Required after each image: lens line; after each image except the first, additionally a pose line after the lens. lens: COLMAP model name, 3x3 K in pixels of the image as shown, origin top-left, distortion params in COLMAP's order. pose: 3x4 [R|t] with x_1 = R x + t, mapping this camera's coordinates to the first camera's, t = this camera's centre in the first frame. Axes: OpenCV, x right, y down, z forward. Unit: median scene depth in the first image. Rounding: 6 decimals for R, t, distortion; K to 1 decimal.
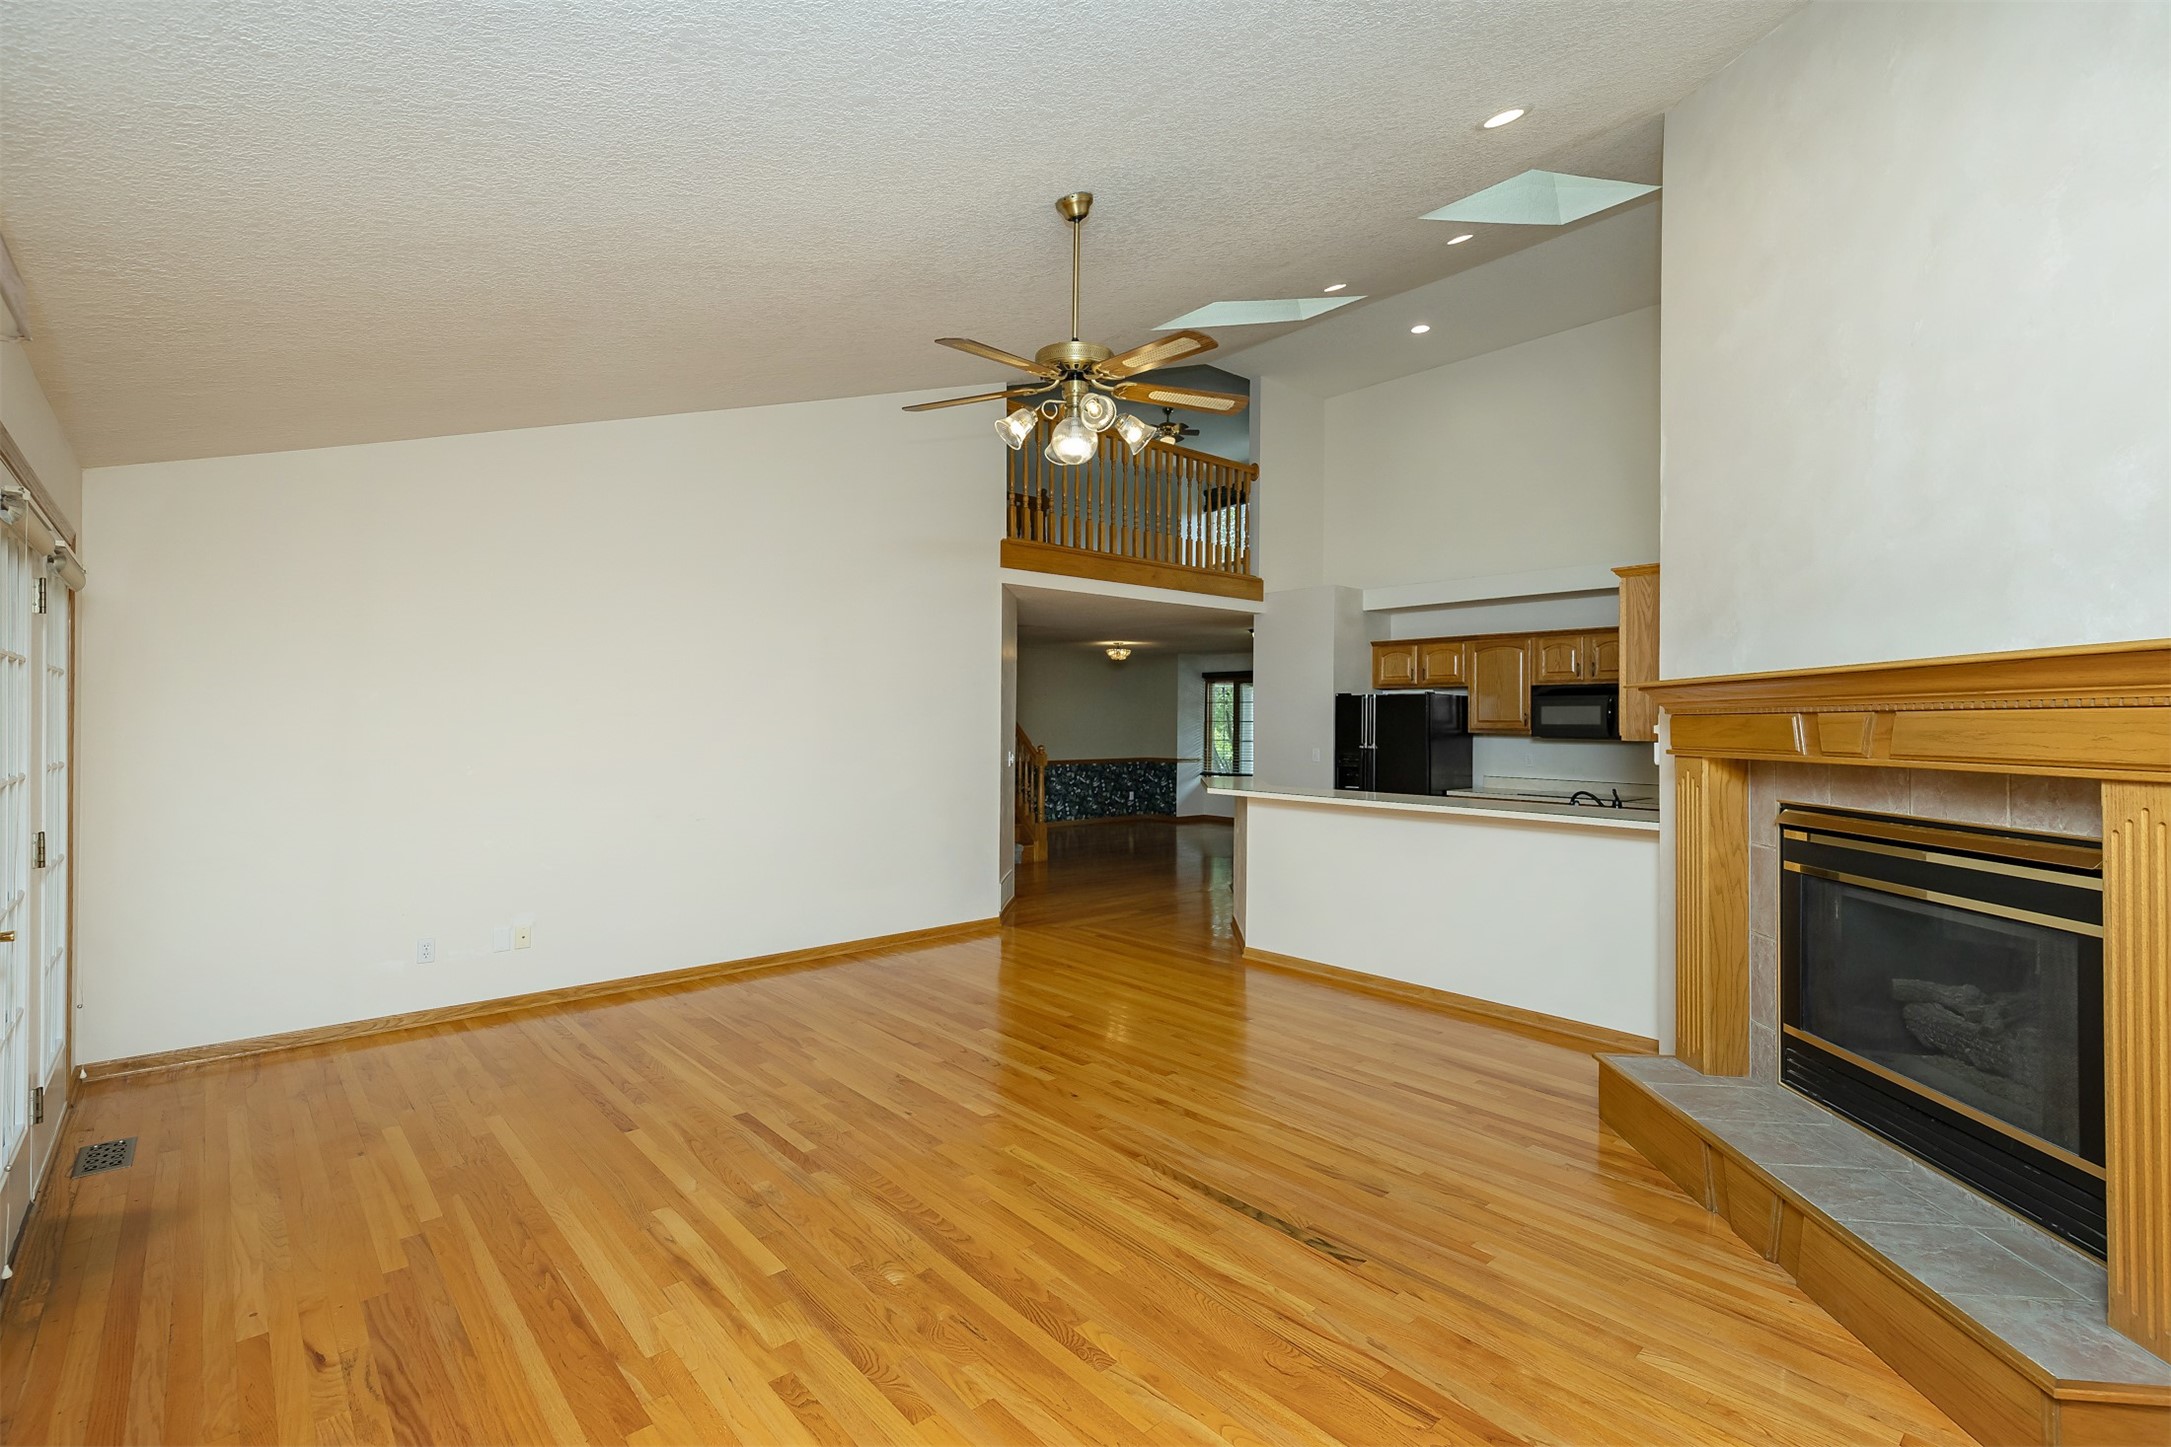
lens RADIAL K [[996.1, 0, 1074.5], [0, 996.1, 702.7], [0, 0, 1]] dist [0.012275, 0.000124]
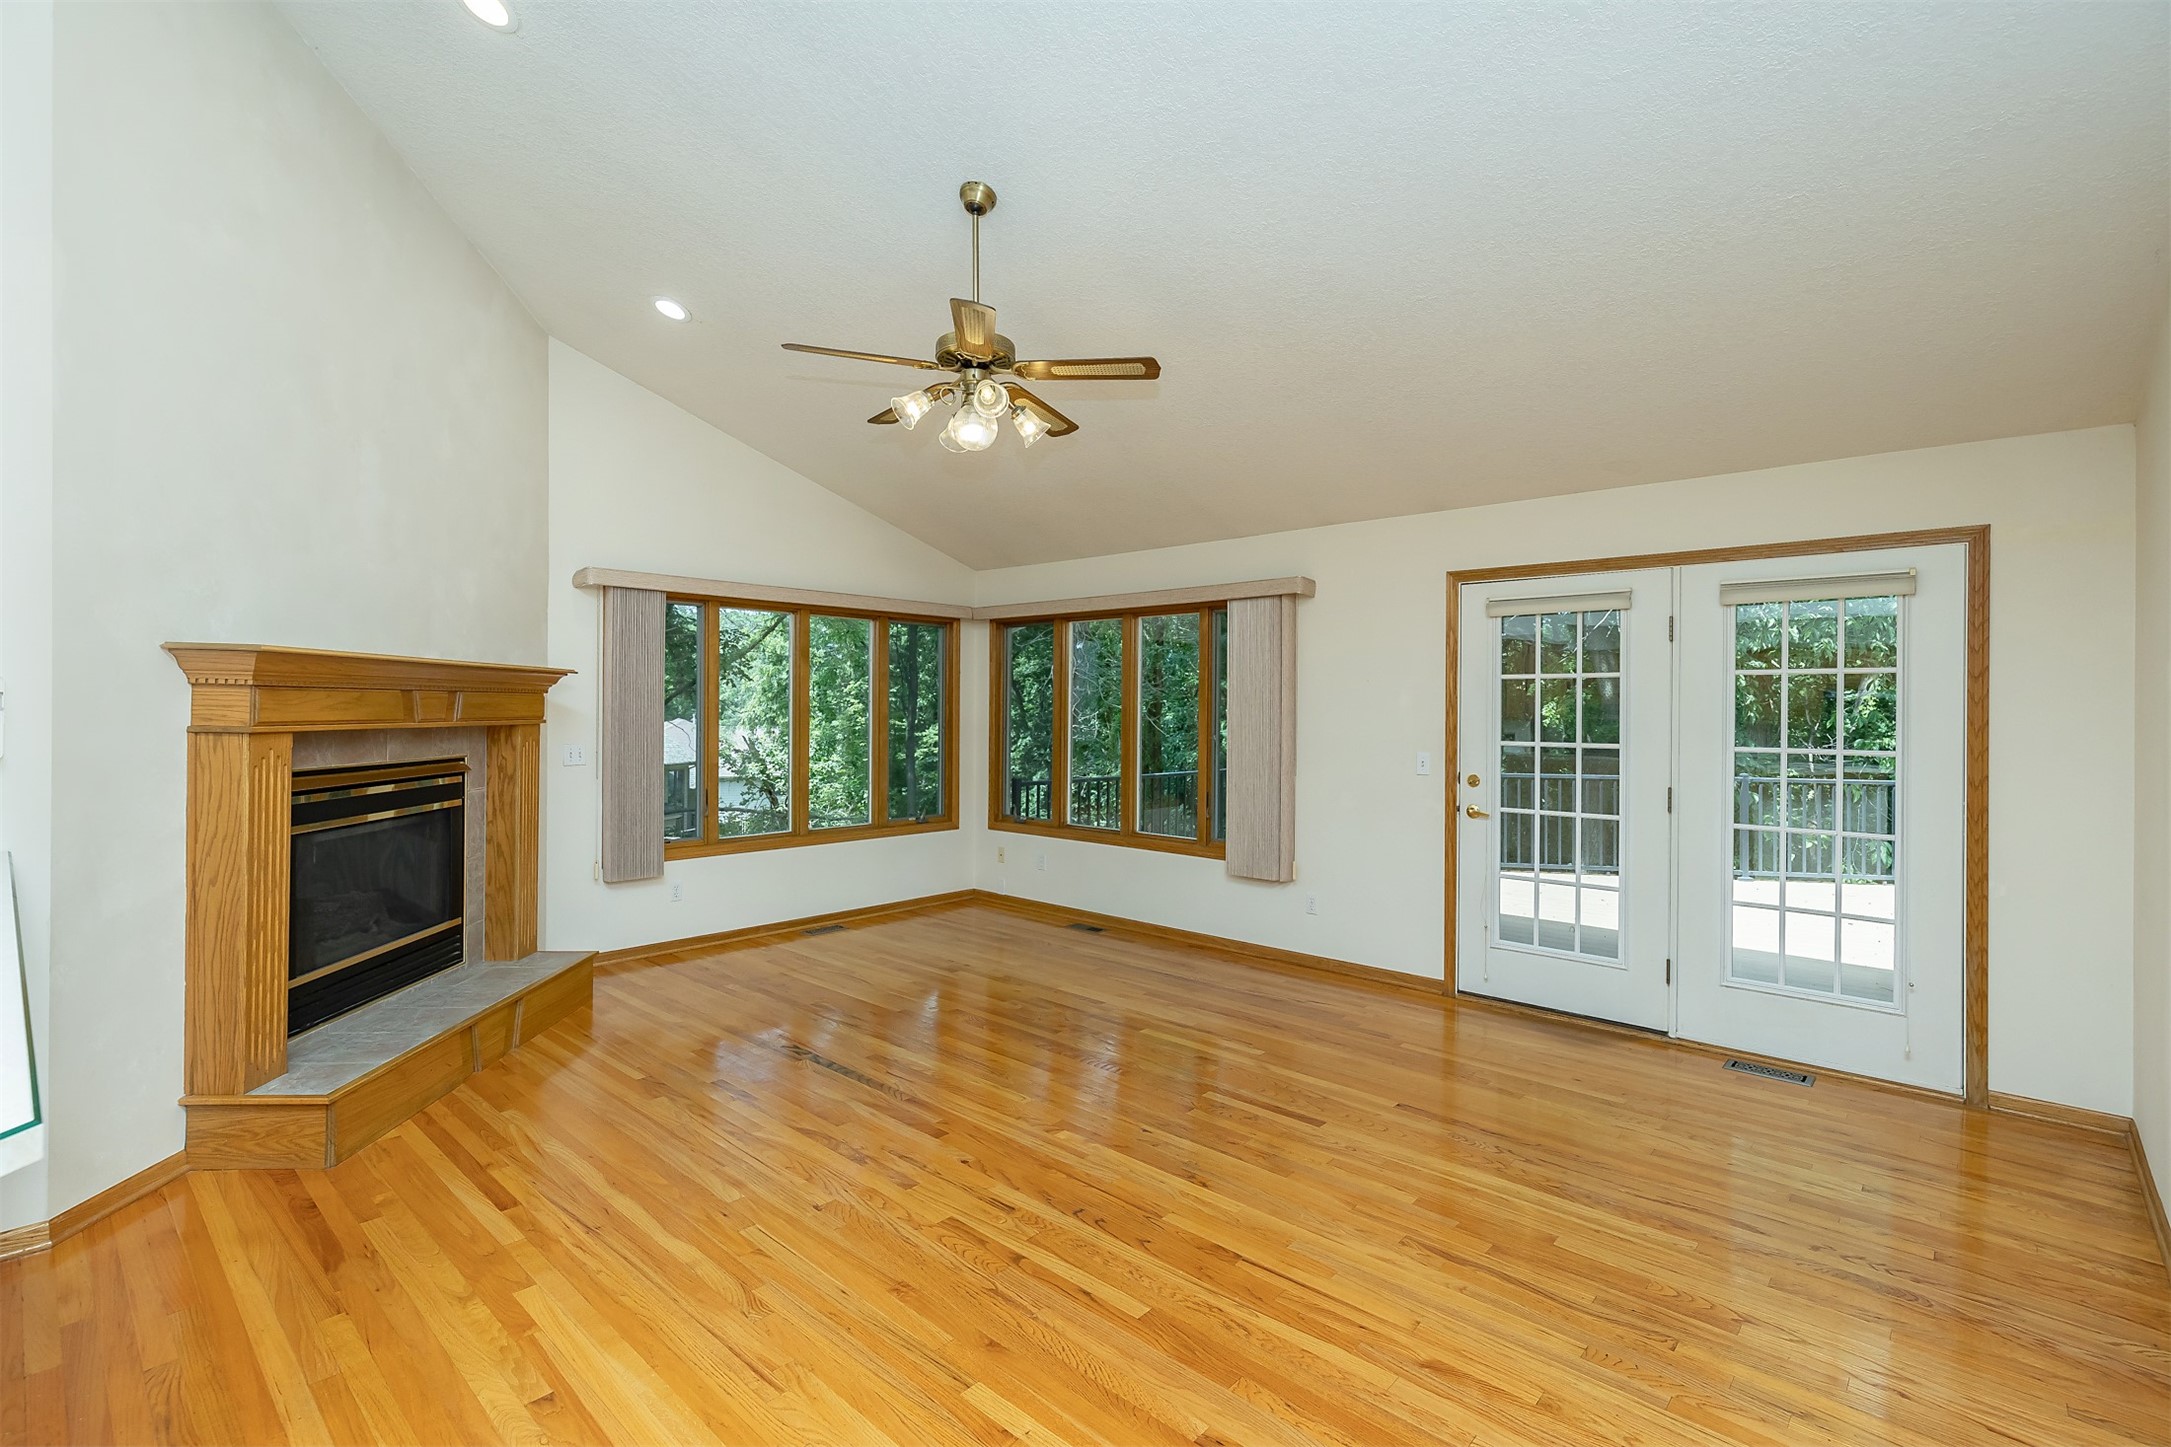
lens RADIAL K [[979.4, 0, 1077.2], [0, 979.4, 712.7], [0, 0, 1]] dist [0.002963, -0.000189]
pose [[-0.994845, -0.014180, -0.100411, -0.005043], [-0.012803, 0.999815, -0.014340, 0.028550], [0.100596, -0.012980, -0.994843, 1.423622]]
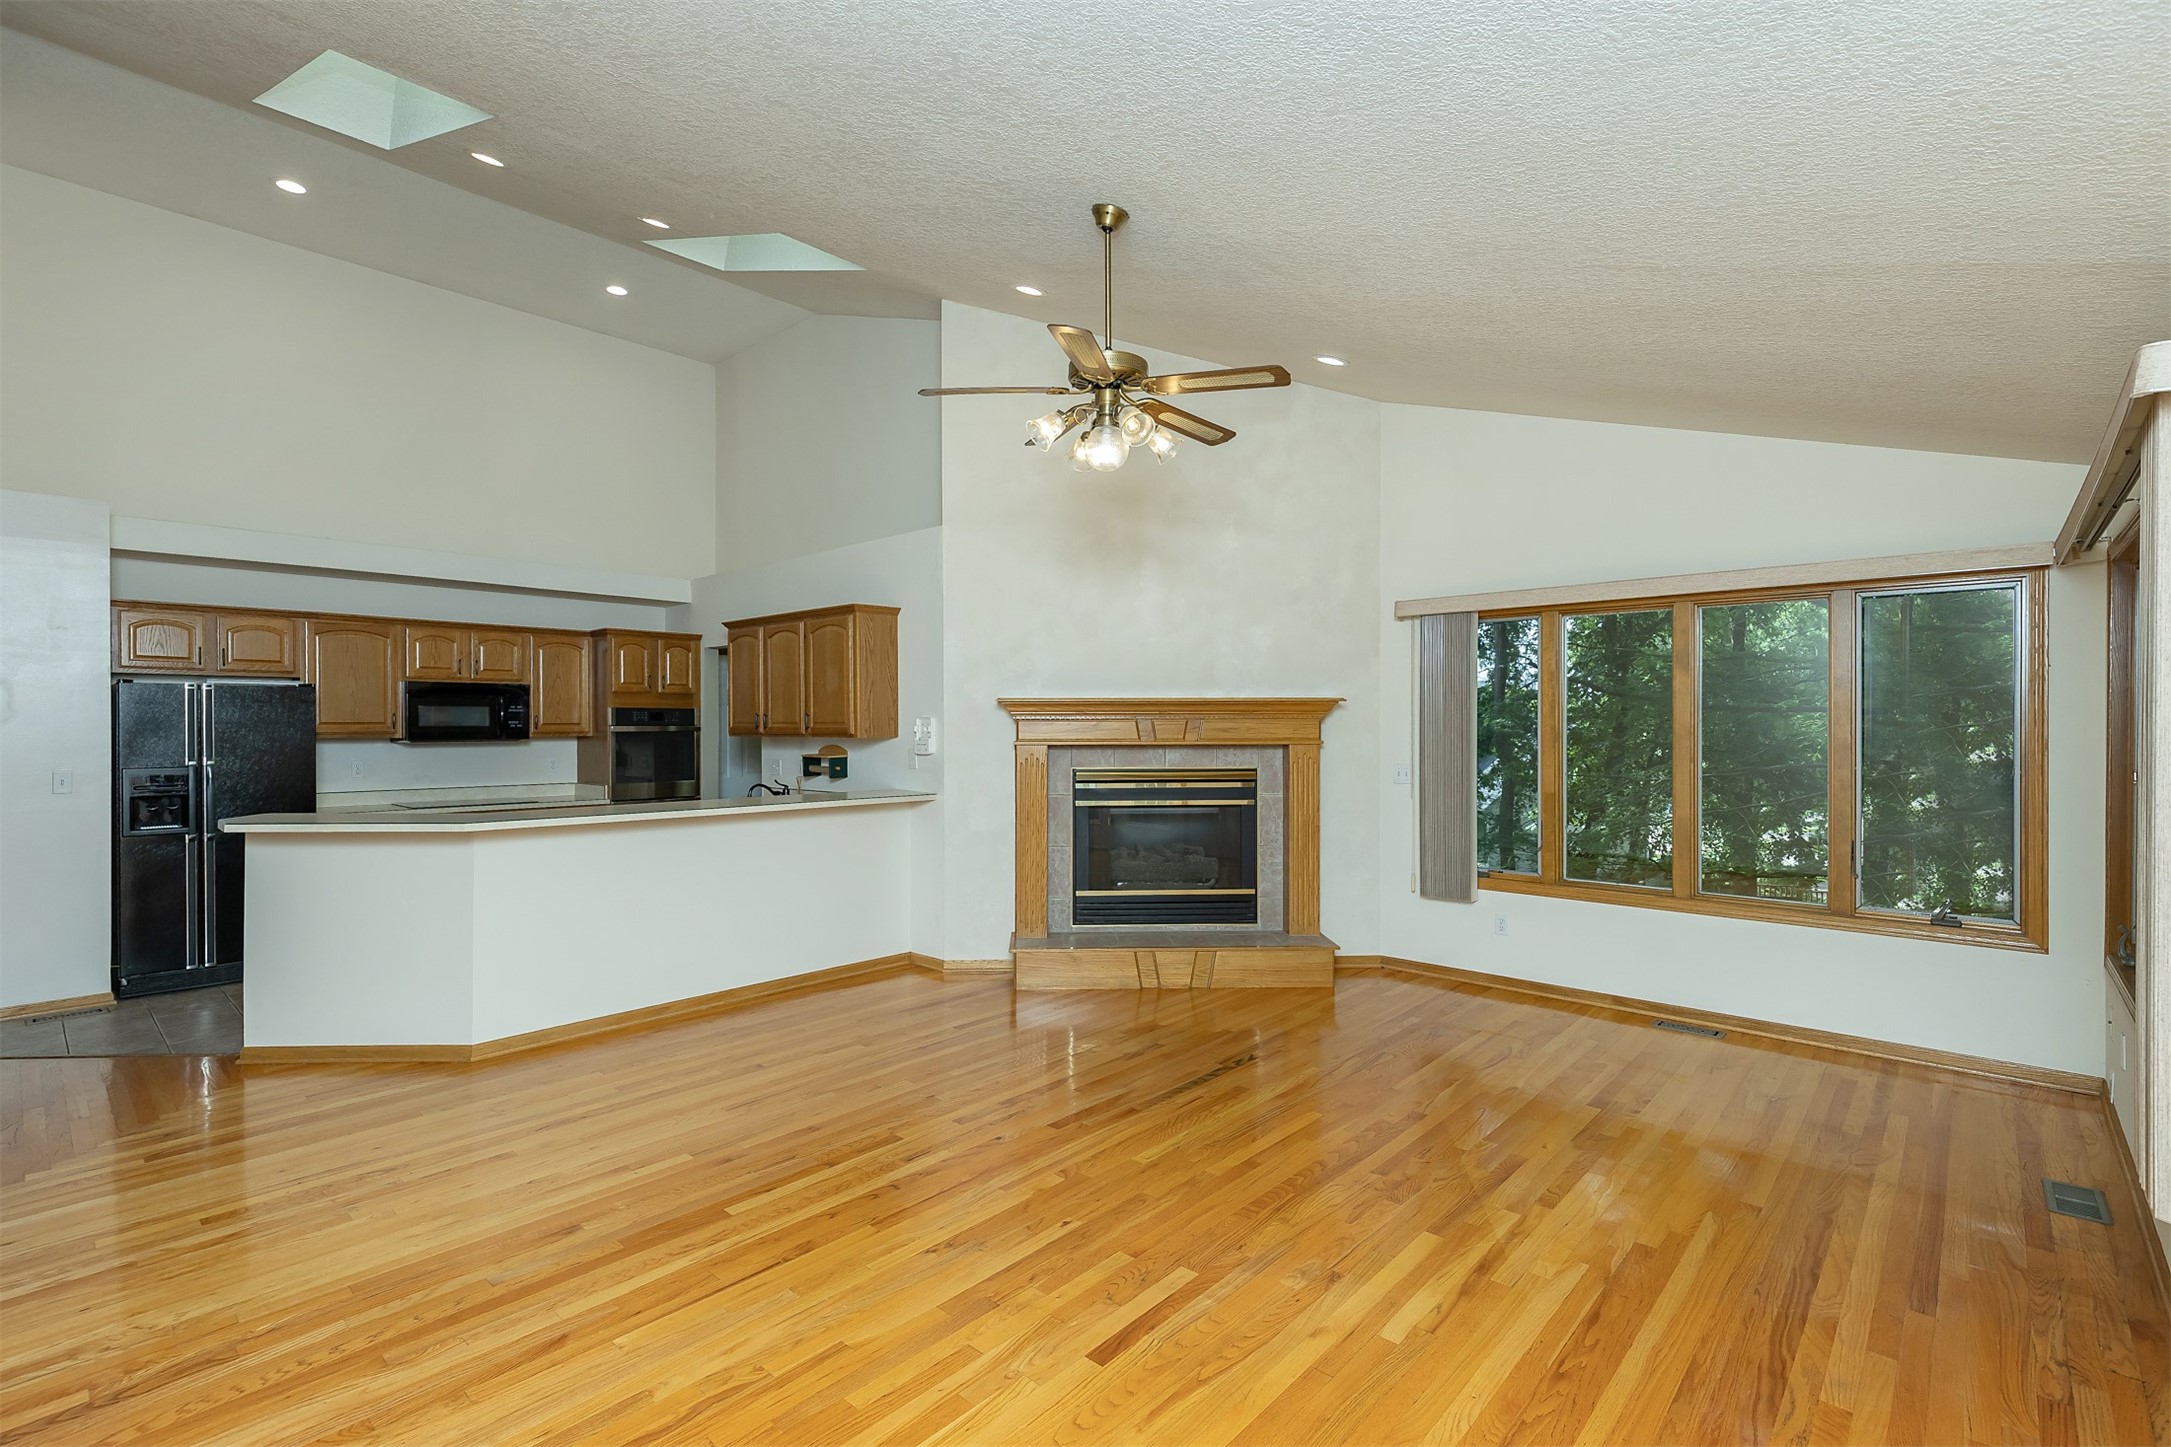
lens RADIAL K [[981.5, 0, 1081.7], [0, 981.5, 724.3], [0, 0, 1]] dist [0.002433, 0.000354]
pose [[-0.111157, -0.006963, 0.993778, -0.705079], [-0.018306, 0.999820, 0.004958, 0.007620], [-0.993634, -0.017641, -0.111264, 0.810225]]
